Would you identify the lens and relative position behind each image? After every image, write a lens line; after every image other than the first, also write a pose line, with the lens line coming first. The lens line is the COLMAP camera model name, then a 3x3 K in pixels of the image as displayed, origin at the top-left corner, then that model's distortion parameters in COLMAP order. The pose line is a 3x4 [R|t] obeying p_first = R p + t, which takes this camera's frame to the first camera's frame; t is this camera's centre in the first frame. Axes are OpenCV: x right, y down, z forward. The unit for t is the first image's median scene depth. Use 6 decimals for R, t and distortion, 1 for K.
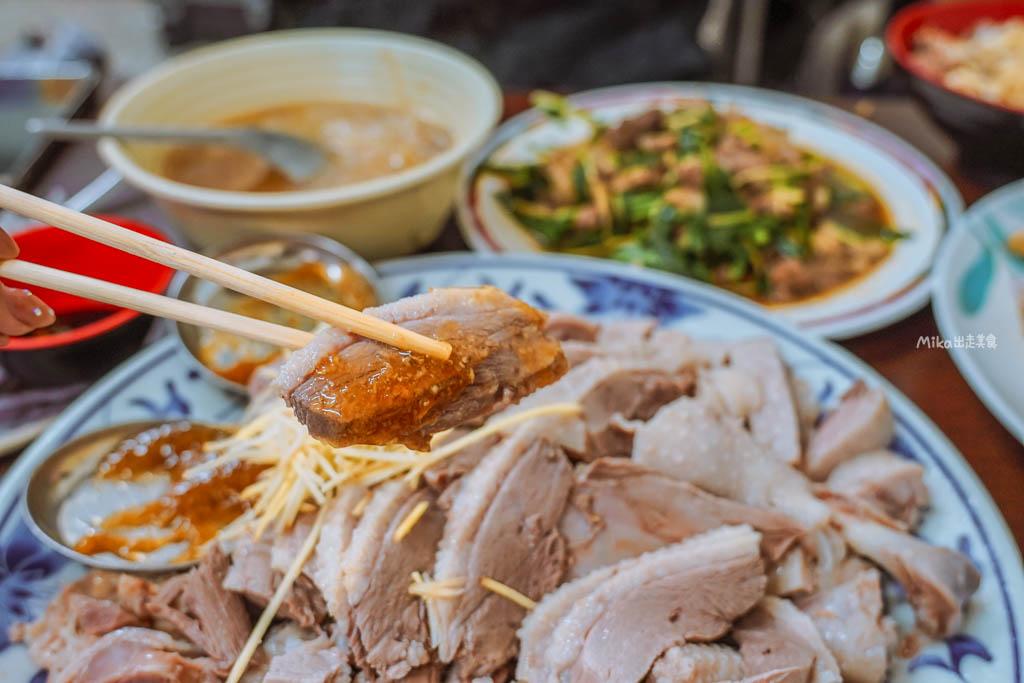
lens RADIAL K [[1048.1, 0, 515.8], [0, 1048.1, 347.2], [0, 0, 1]] dist [-0.037726, 0.000000]
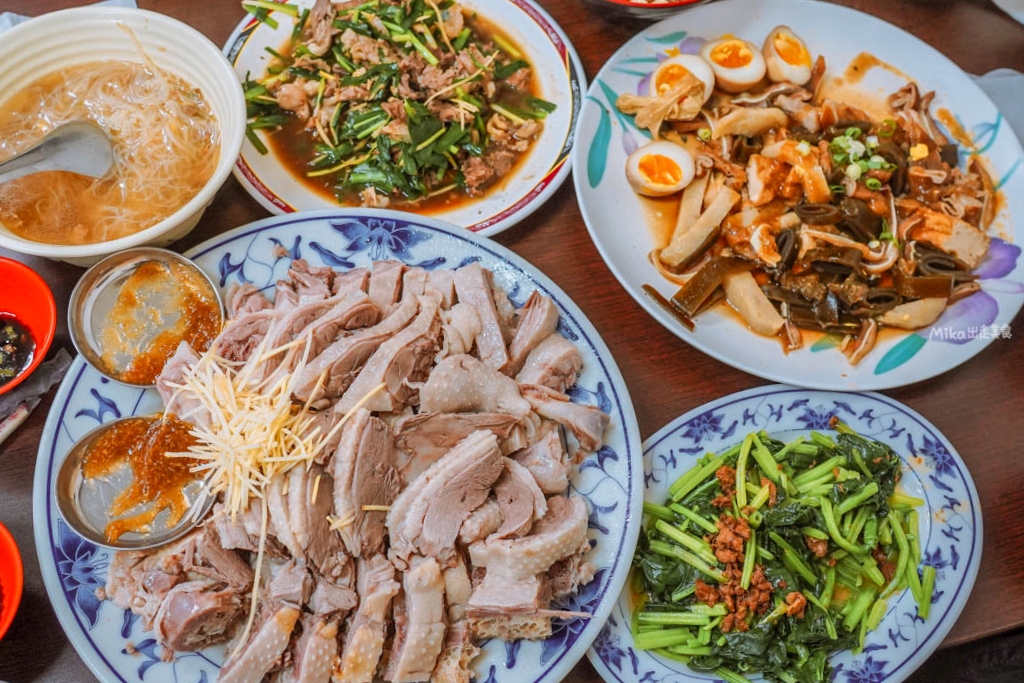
lens RADIAL K [[1048.1, 0, 512.7], [0, 1048.1, 348.5], [0, 0, 1]] dist [-0.037726, 0.000000]
pose [[0.941181, -0.253705, 0.223188, -0.118207], [0.127014, 0.877693, 0.462084, -0.819854], [-0.313124, -0.406557, 0.858292, -0.553328]]
